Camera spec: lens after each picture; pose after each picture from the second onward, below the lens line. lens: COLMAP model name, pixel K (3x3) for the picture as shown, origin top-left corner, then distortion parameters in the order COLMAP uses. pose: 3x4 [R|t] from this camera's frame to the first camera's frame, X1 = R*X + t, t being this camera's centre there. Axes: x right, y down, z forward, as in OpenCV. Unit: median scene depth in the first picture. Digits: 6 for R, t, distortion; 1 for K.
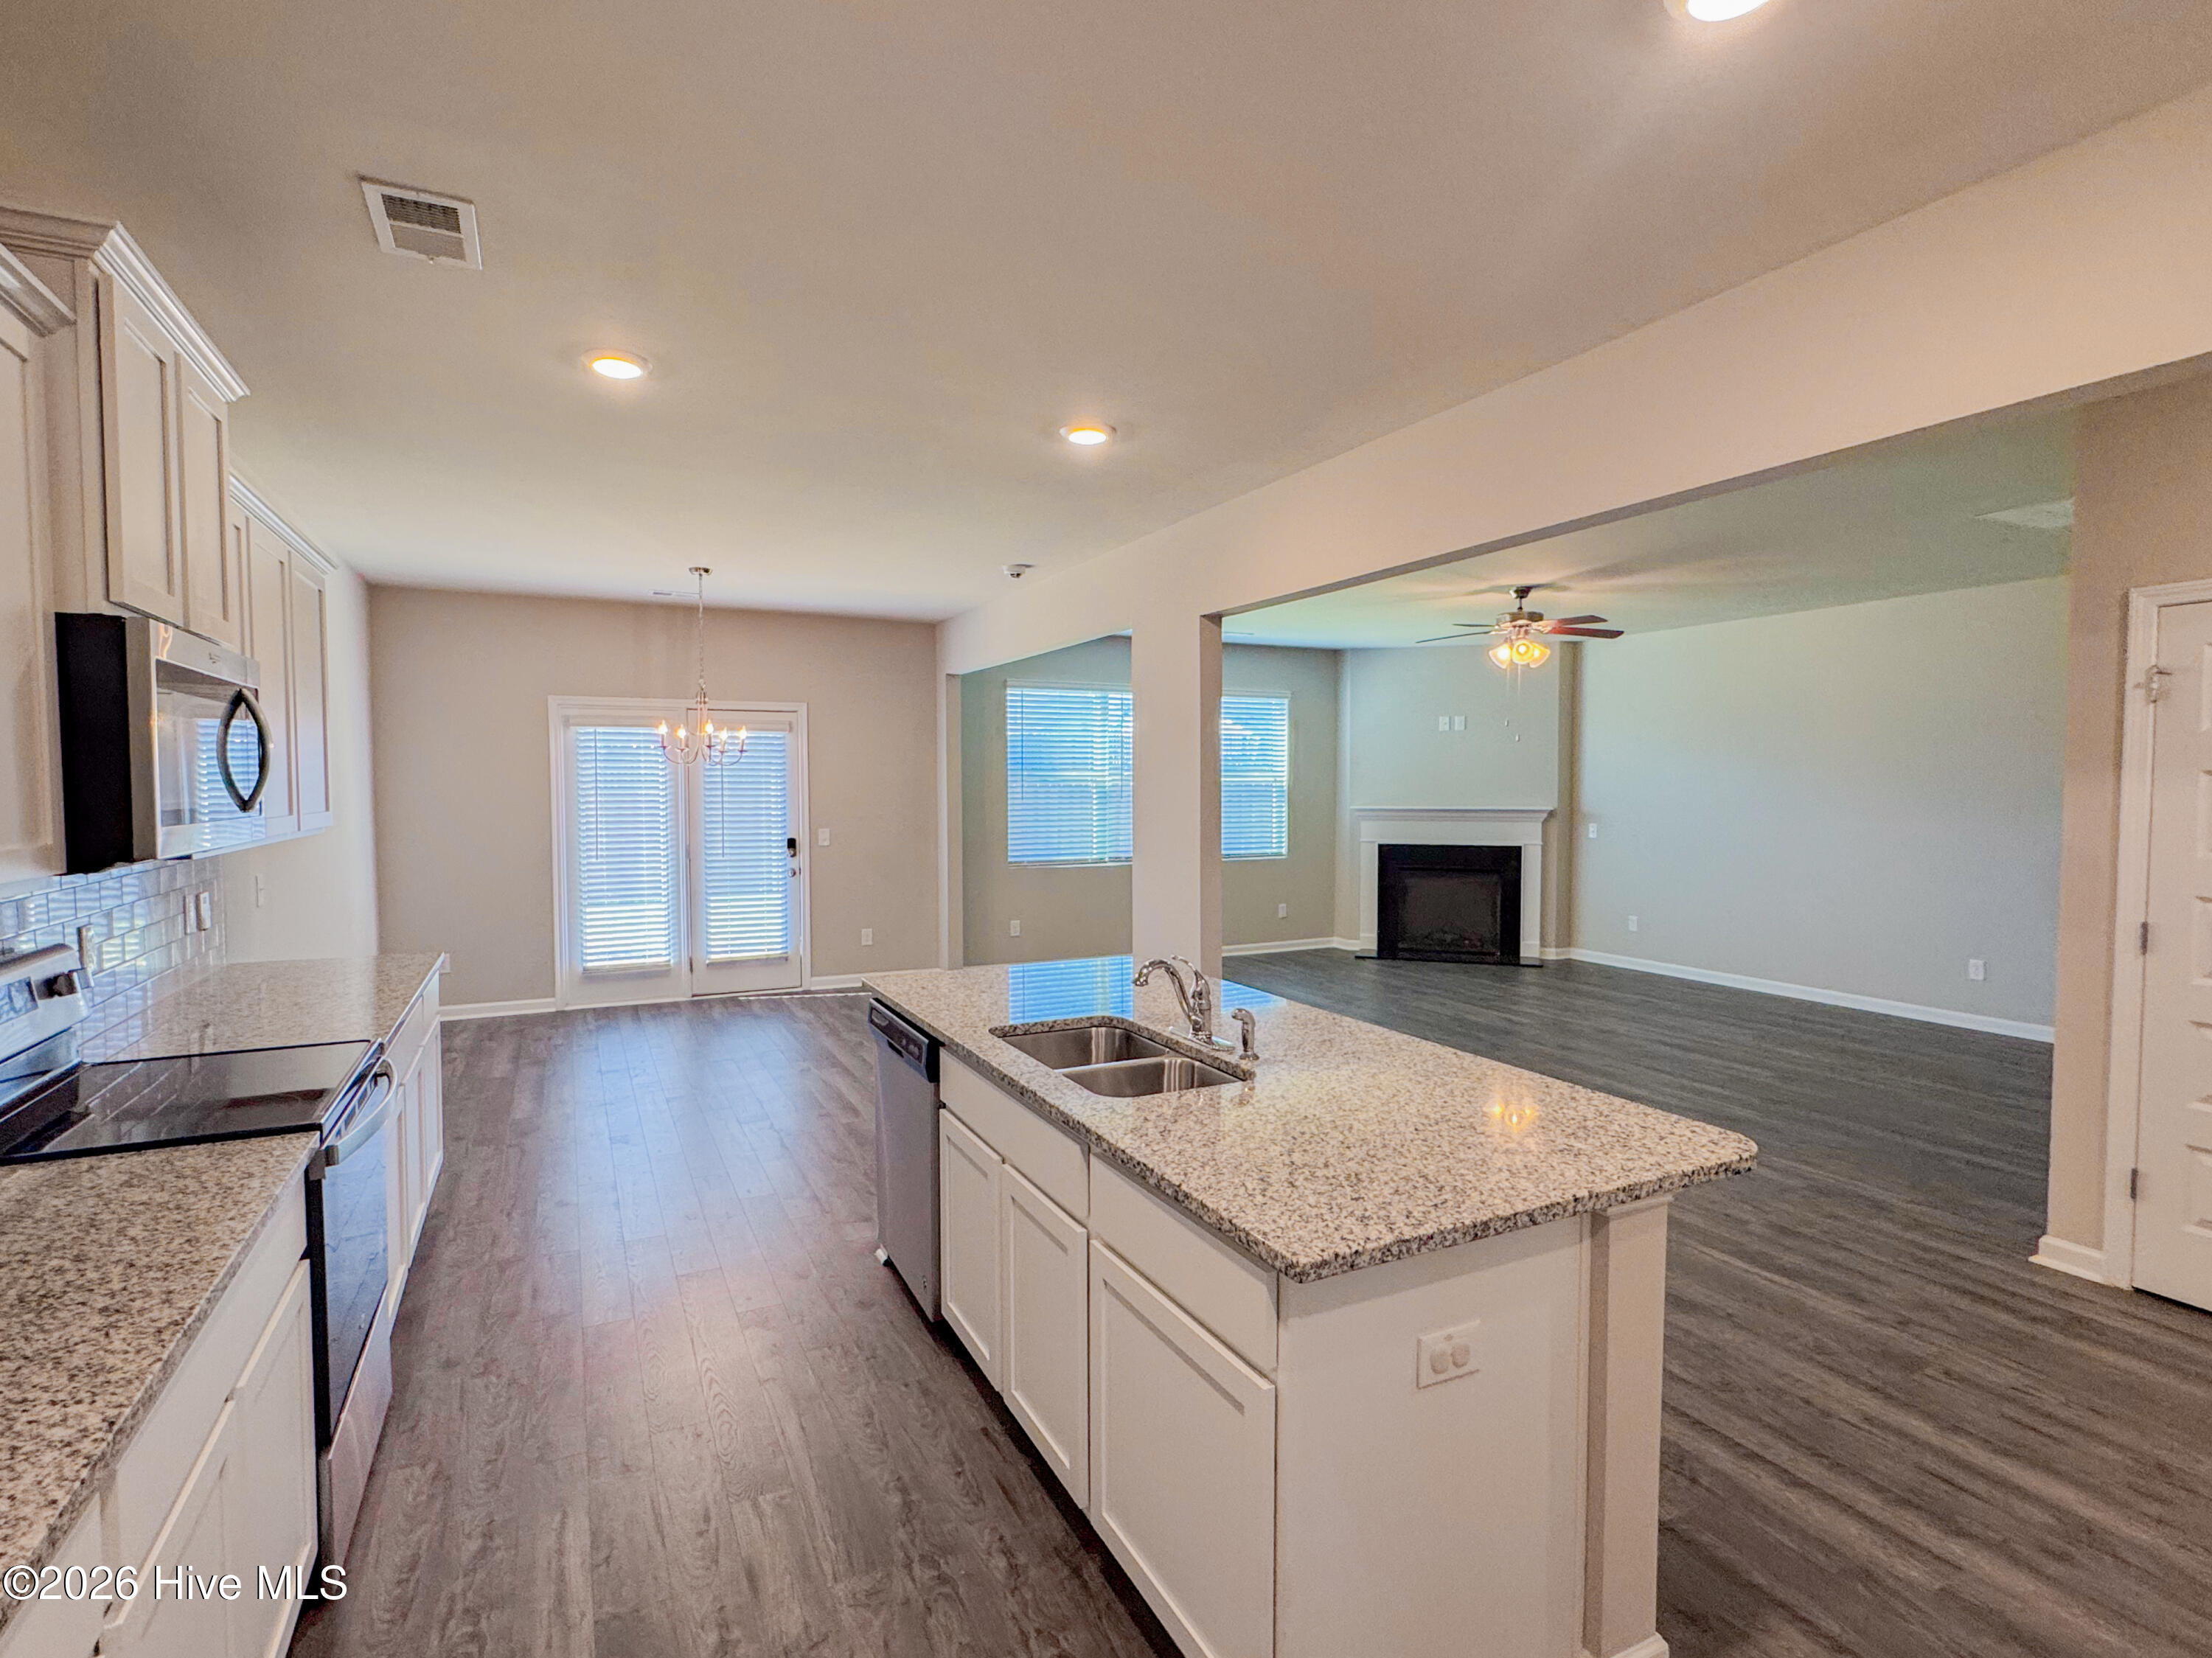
lens RADIAL K [[1080.8, 0, 1094.6], [0, 1080.8, 825.7], [0, 0, 1]] dist [-0.002499, 0.000537]
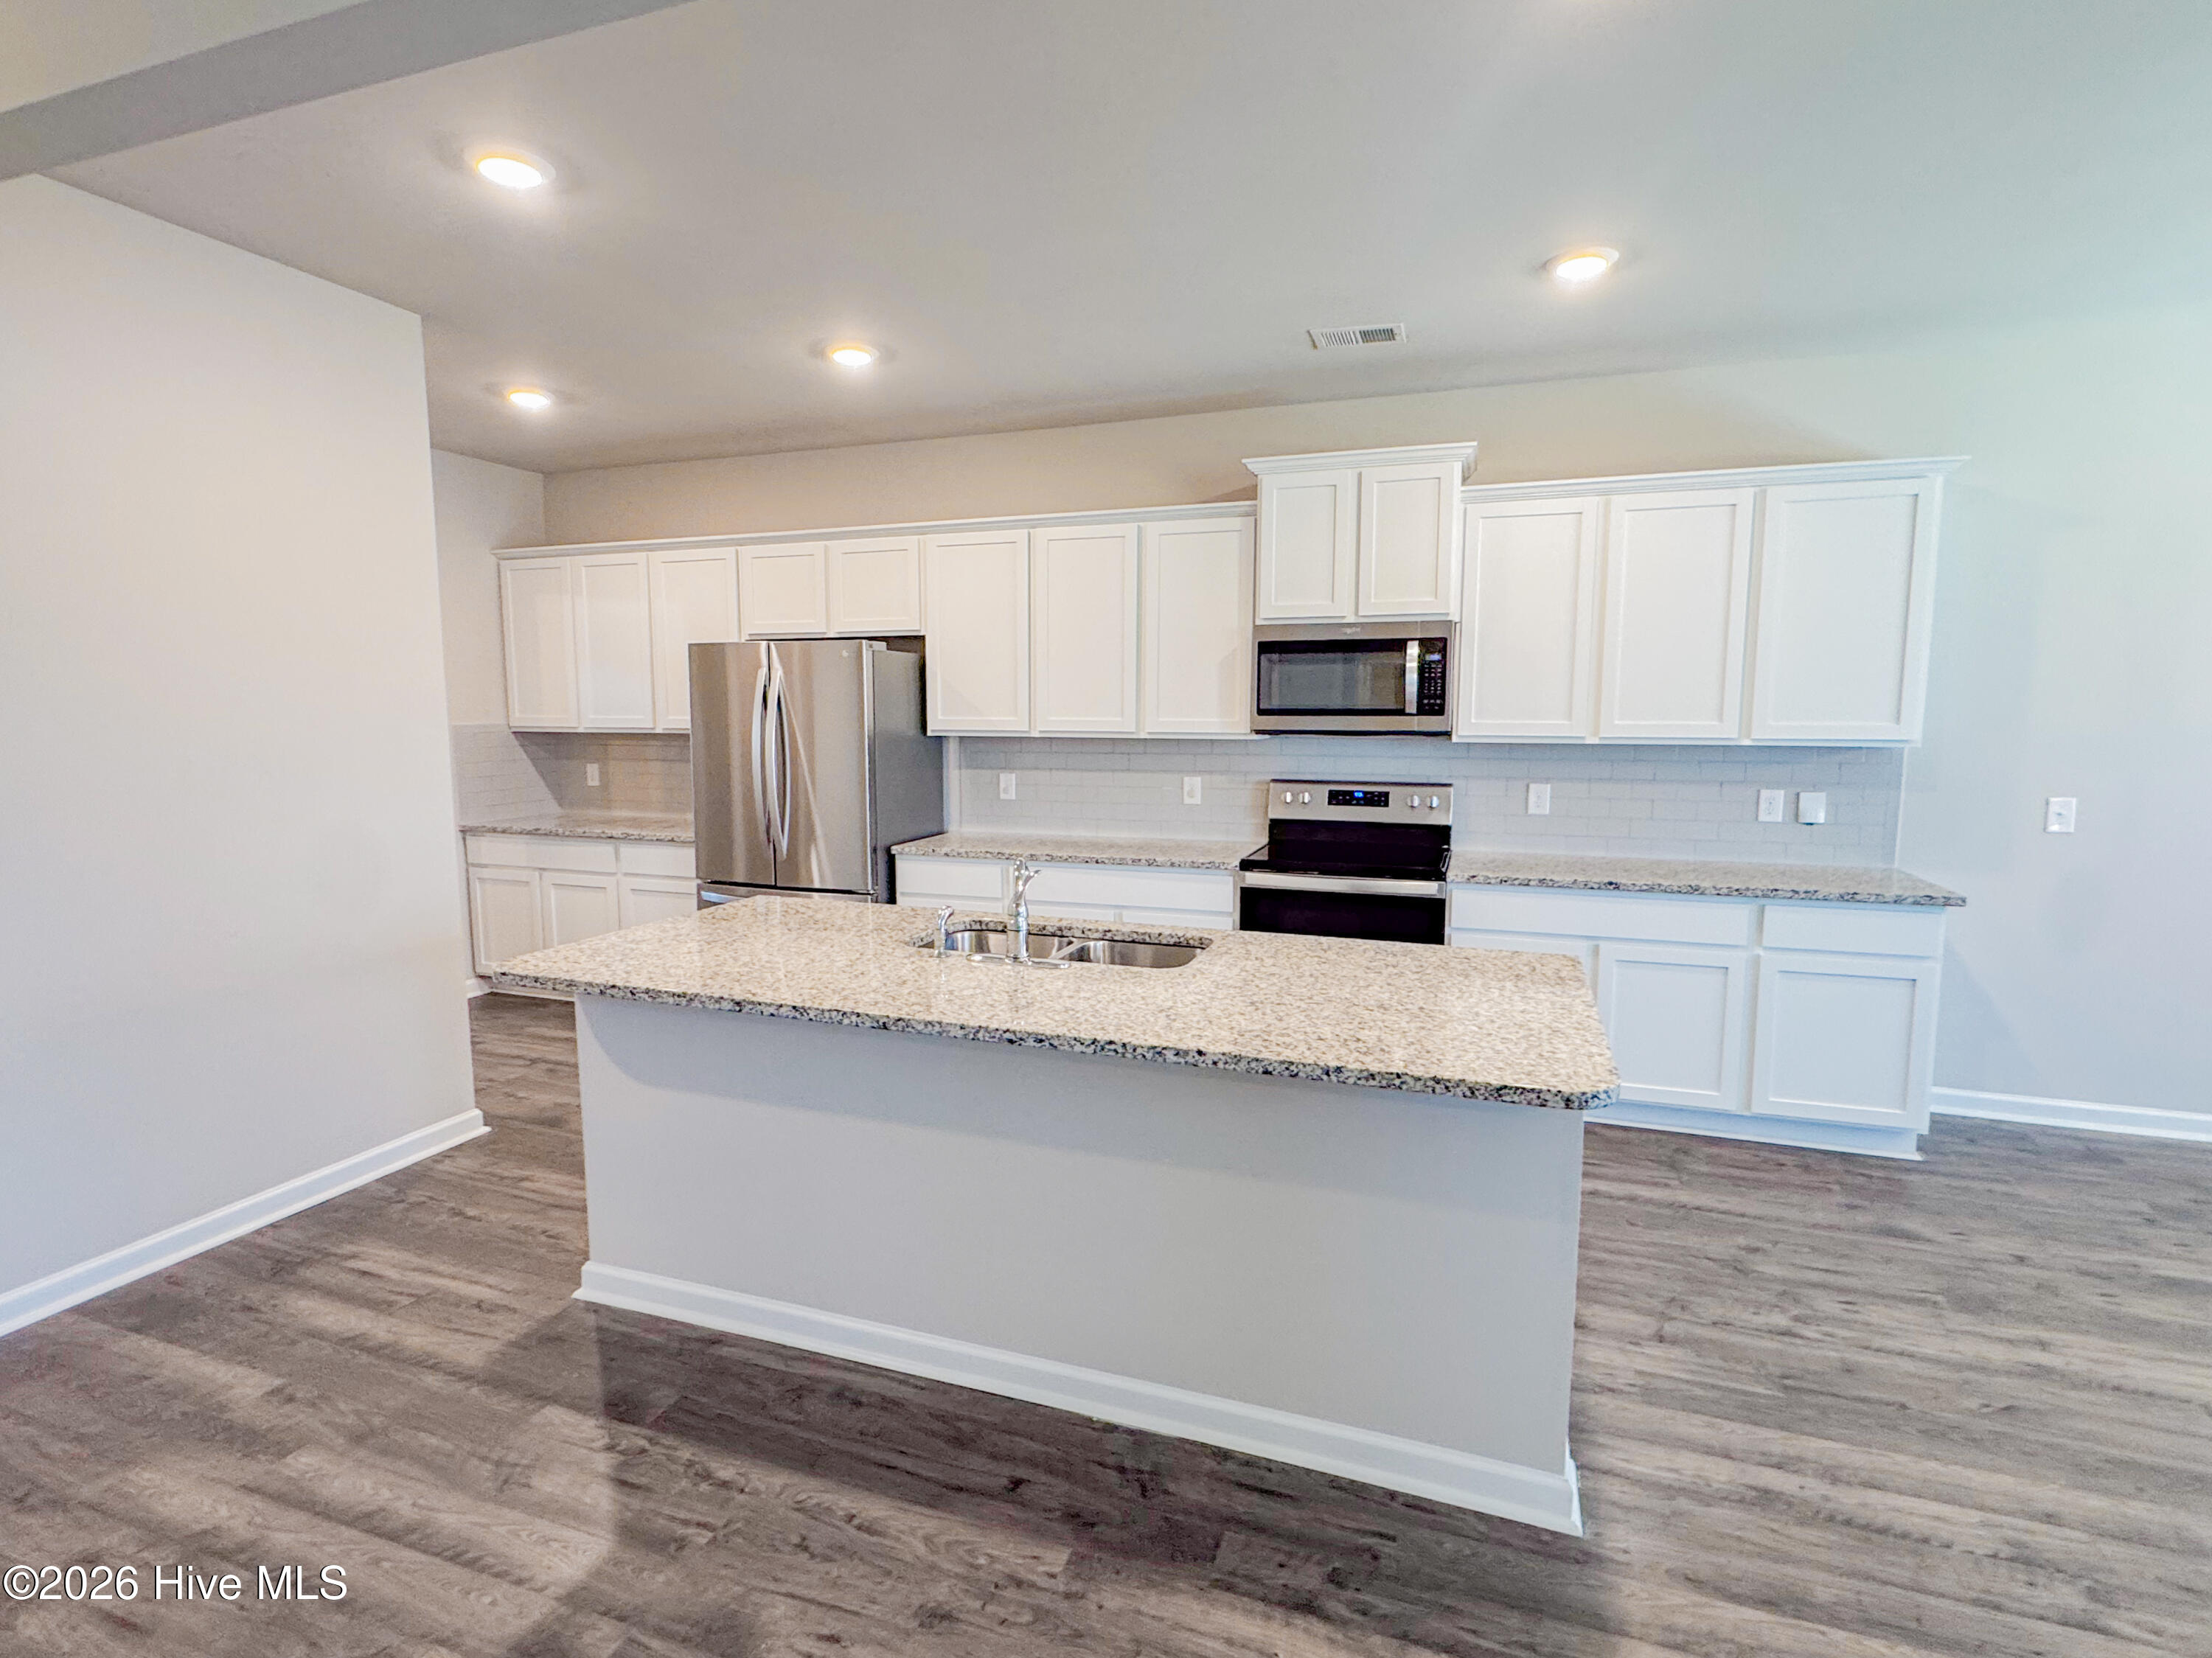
lens RADIAL K [[1080.8, 0, 1097.8], [0, 1080.8, 826.8], [0, 0, 1]] dist [-0.002499, 0.000537]
pose [[-0.712712, 0.073727, -0.697571, 0.255313], [-0.029598, 0.990415, 0.134918, -0.018145], [0.700832, 0.116804, -0.703699, 0.623120]]
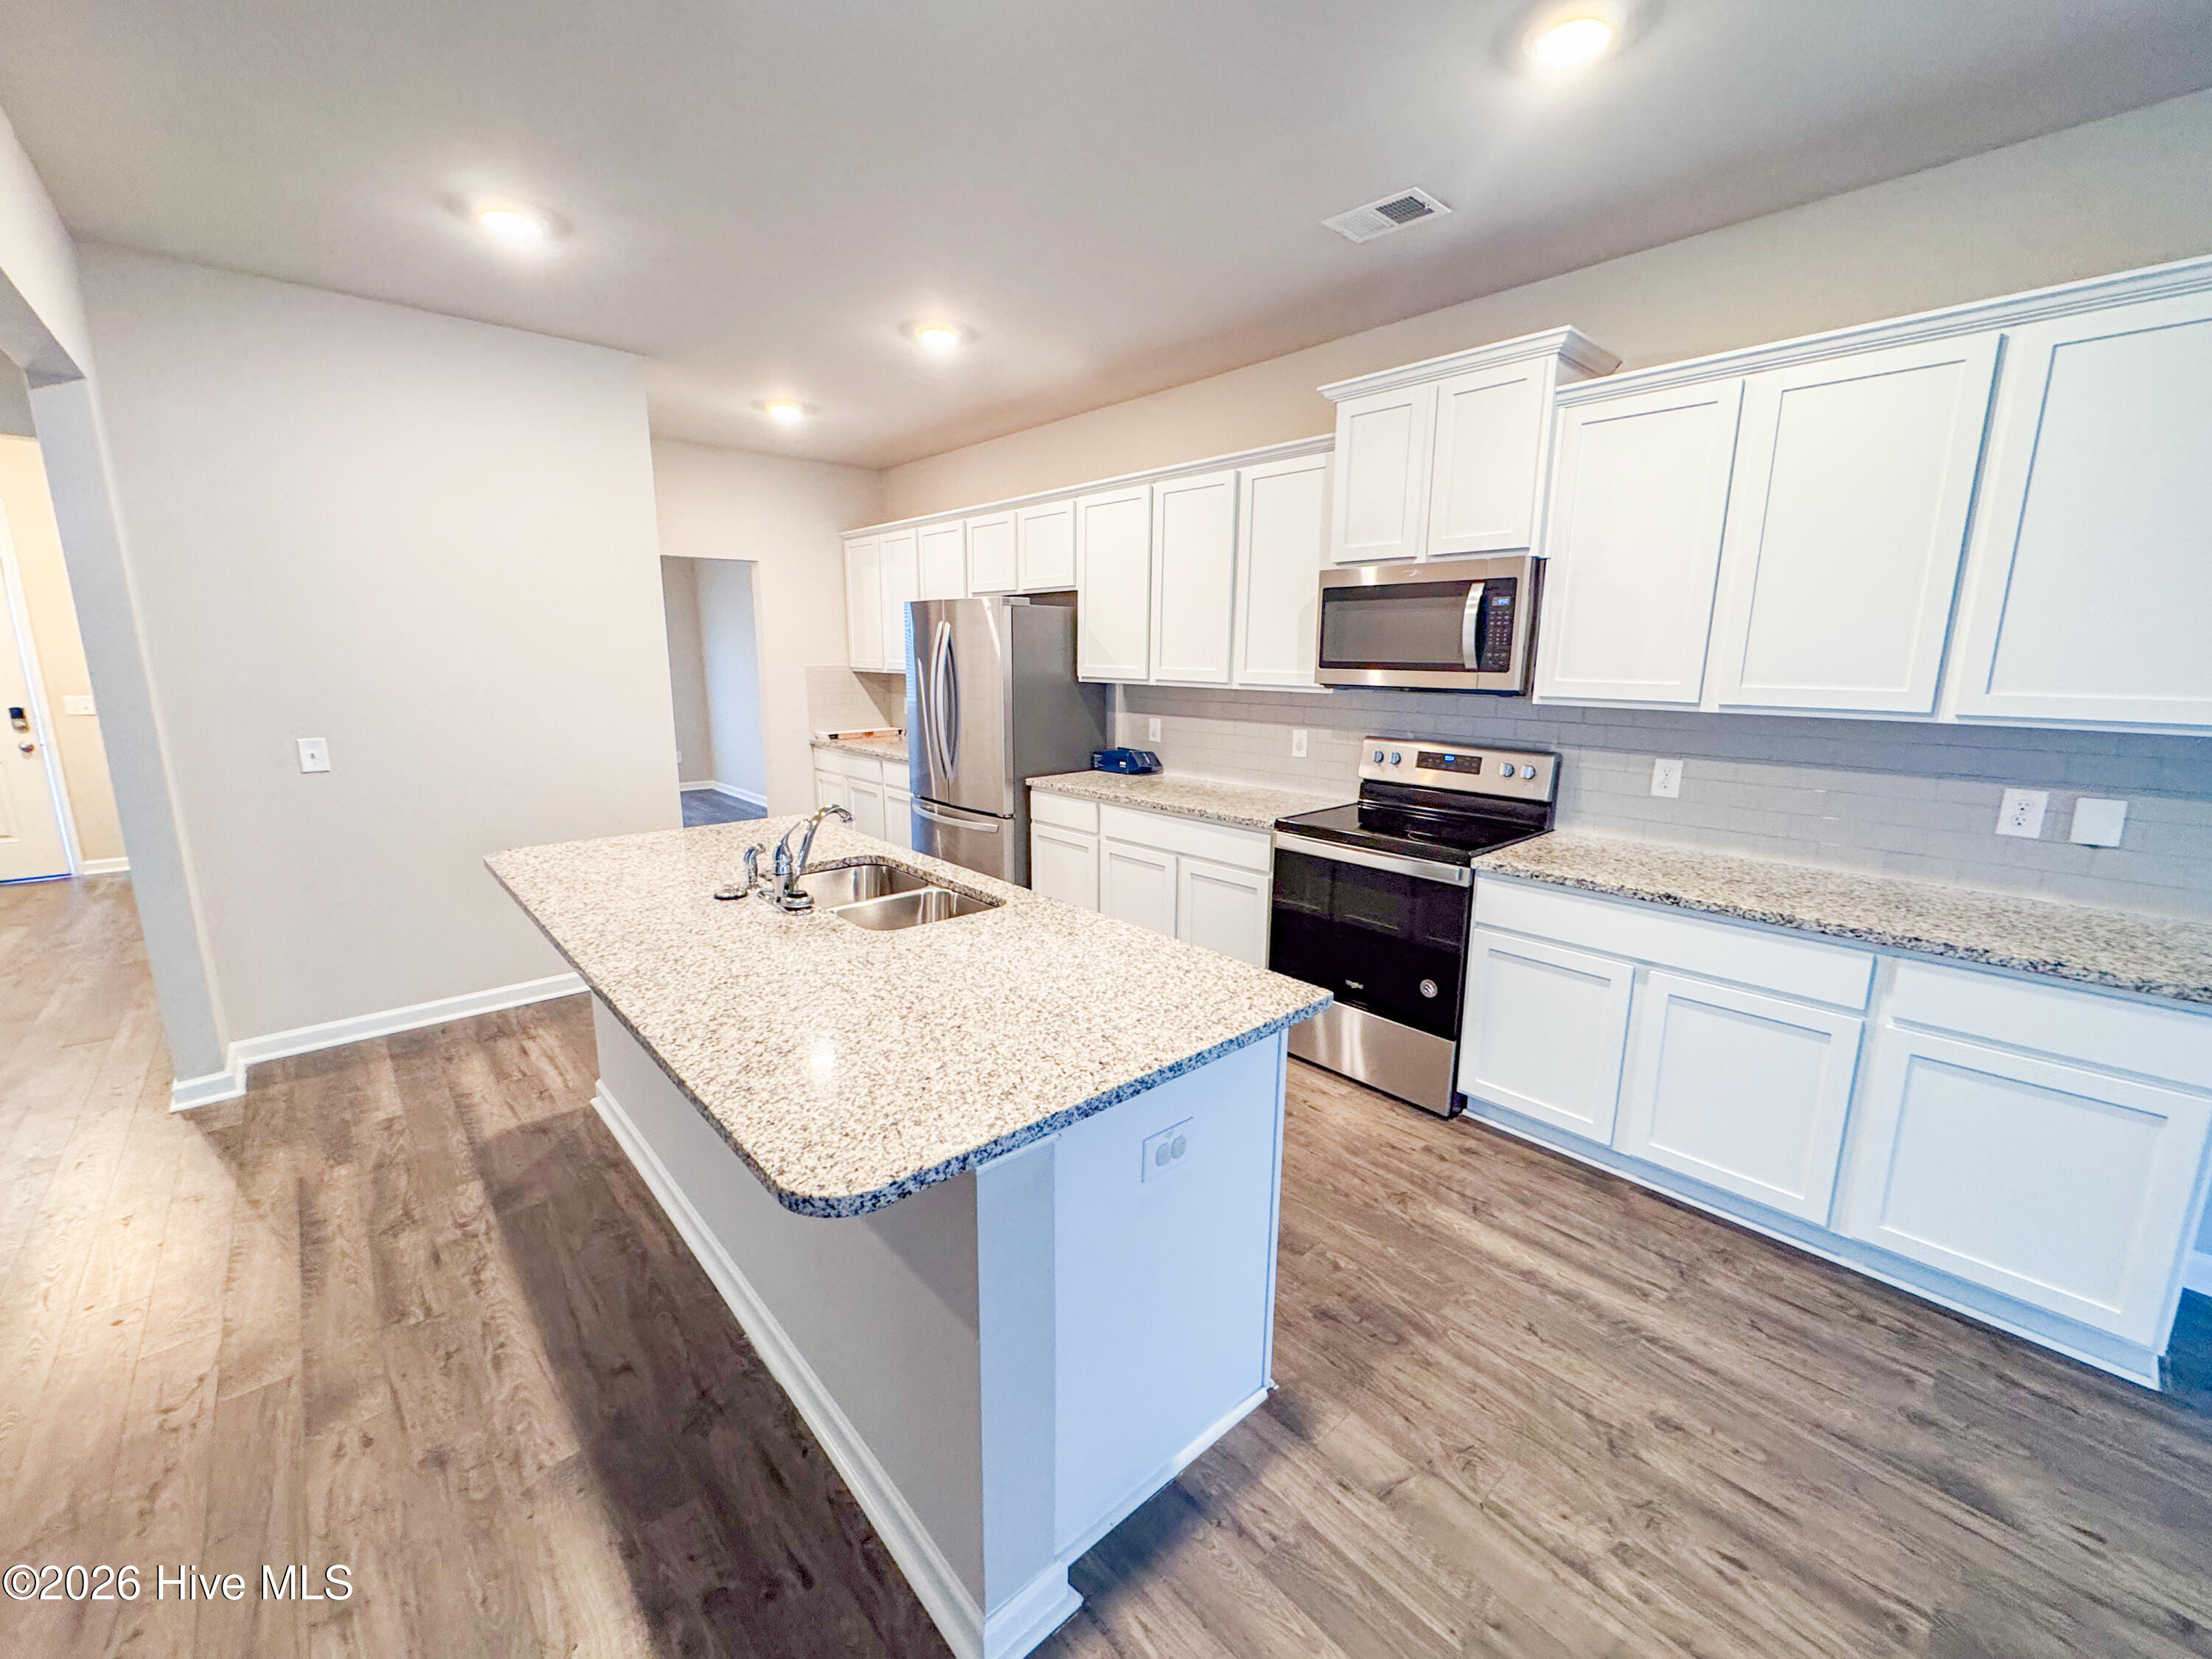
lens RADIAL K [[889.2, 0, 1104.5], [0, 889.2, 823.8], [0, 0, 1]] dist [-0.003054, 0.000735]
pose [[-0.959424, 0.046500, -0.278107, 0.014480], [-0.018896, 0.973488, 0.227956, -0.025512], [0.281334, 0.223962, -0.933109, 0.674925]]
